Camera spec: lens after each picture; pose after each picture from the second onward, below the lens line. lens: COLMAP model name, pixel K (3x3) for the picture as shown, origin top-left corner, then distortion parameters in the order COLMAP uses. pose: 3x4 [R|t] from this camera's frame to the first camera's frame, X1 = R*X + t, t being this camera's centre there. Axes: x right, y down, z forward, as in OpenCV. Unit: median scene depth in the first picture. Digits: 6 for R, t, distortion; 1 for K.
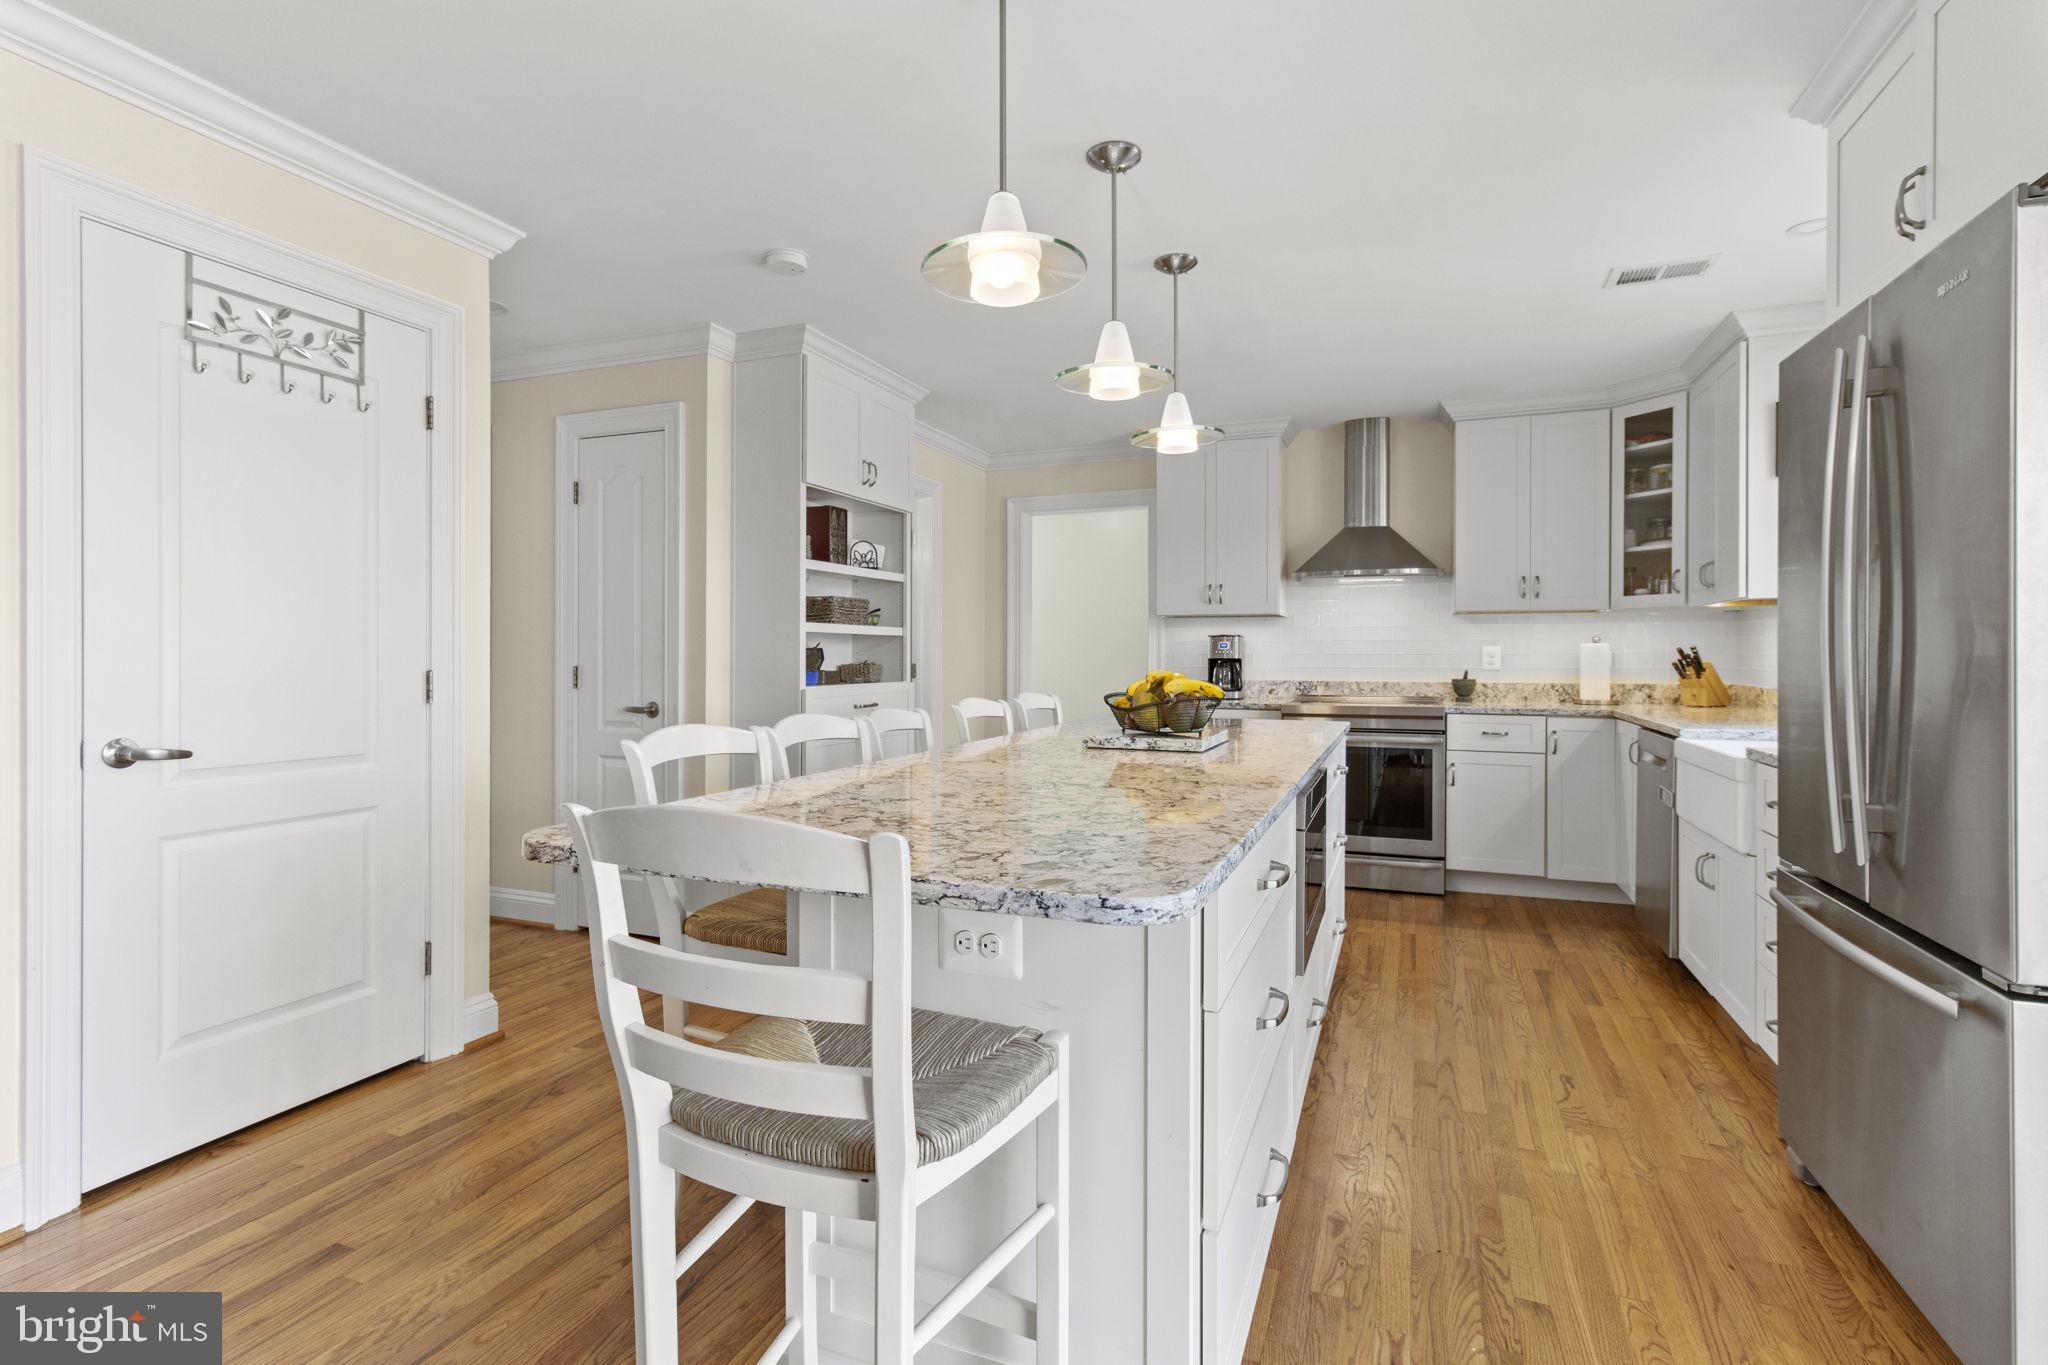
lens RADIAL K [[994.5, 0, 1019.5], [0, 994.5, 659.7], [0, 0, 1]] dist [0.002998, 0.000362]
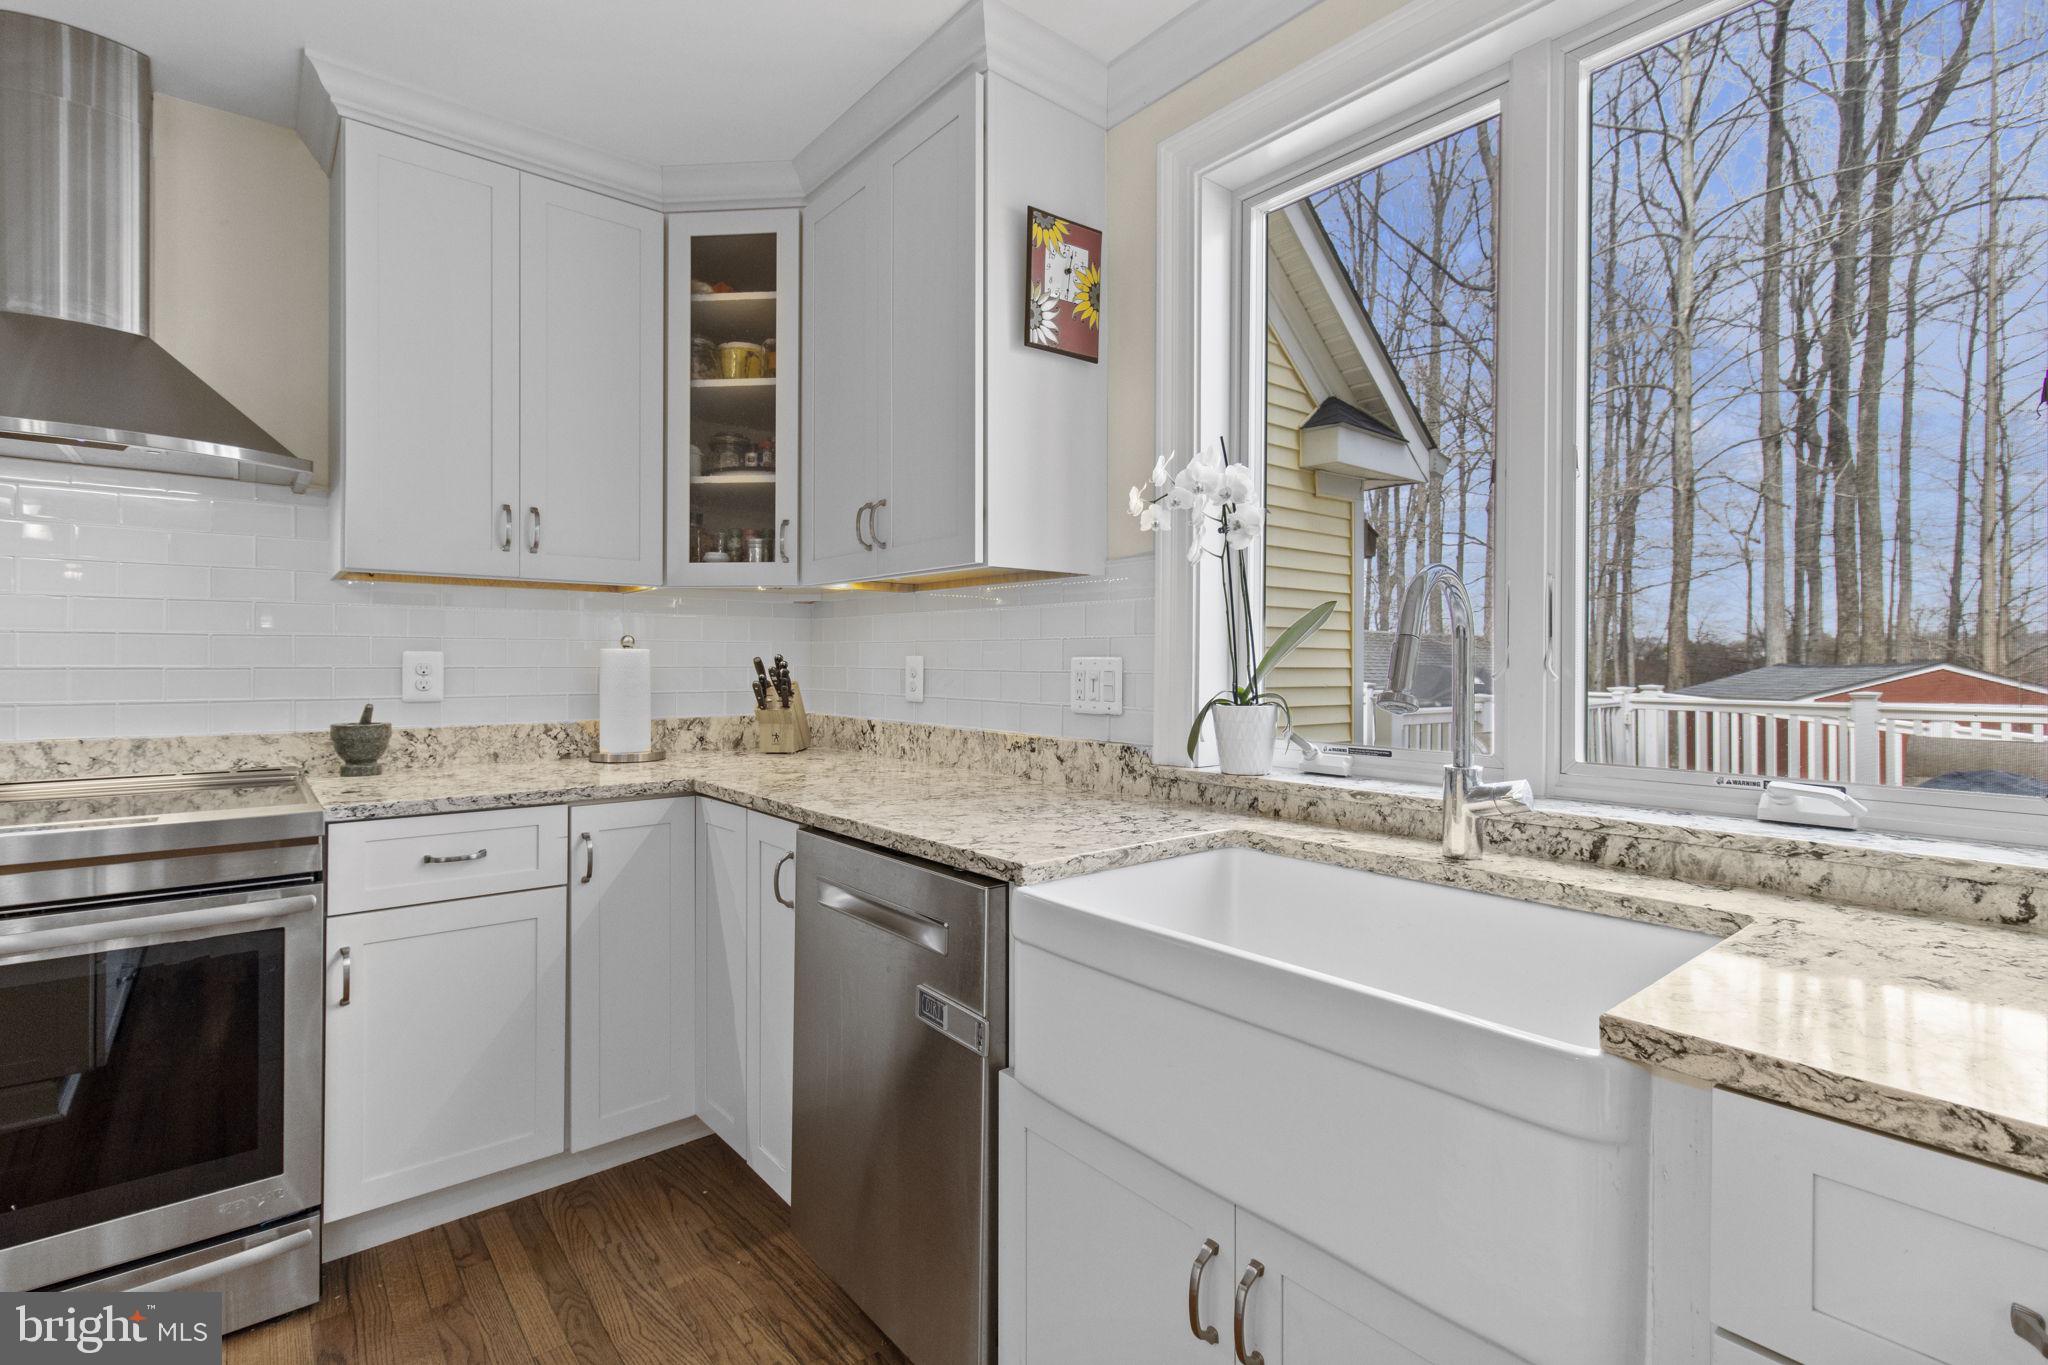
lens RADIAL K [[951.2, 0, 1012.0], [0, 951.2, 662.7], [0, 0, 1]] dist [0.001895, 0.000138]
pose [[0.488114, 0.002166, 0.872777, 0.229420], [0.001437, 0.999994, -0.003286, -0.006691], [-0.872778, 0.002858, 0.488108, 0.569850]]
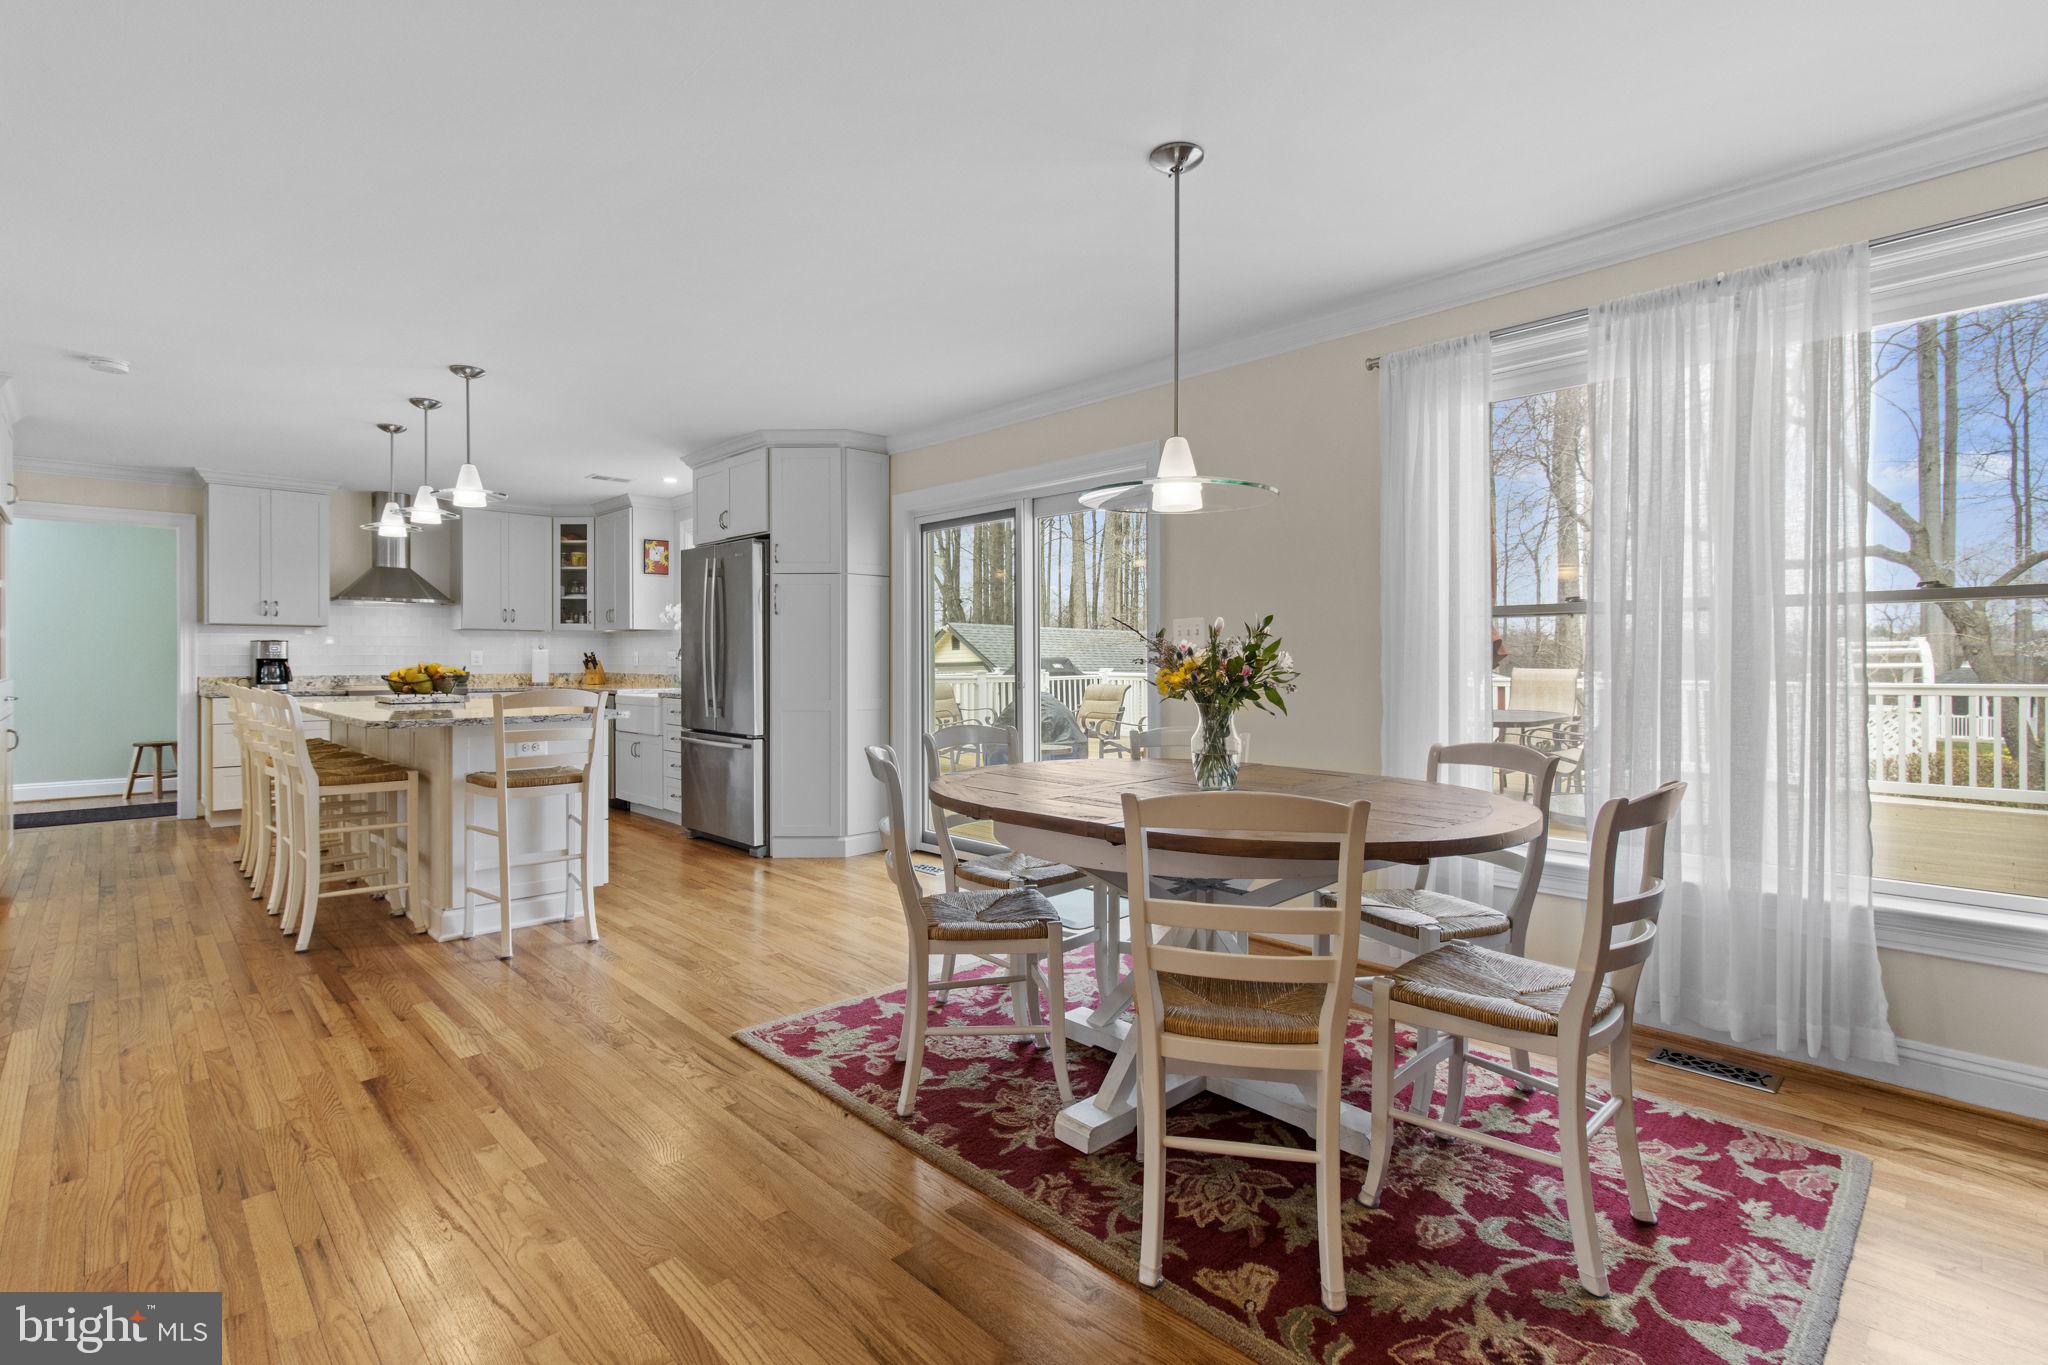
lens RADIAL K [[951.2, 0, 1012.0], [0, 951.2, 662.7], [0, 0, 1]] dist [0.001895, 0.000138]
pose [[0.421032, -0.002810, 0.907042, -0.583321], [0.004662, 0.999989, 0.000934, 0.008501], [-0.907034, 0.003835, 0.421040, -0.442419]]
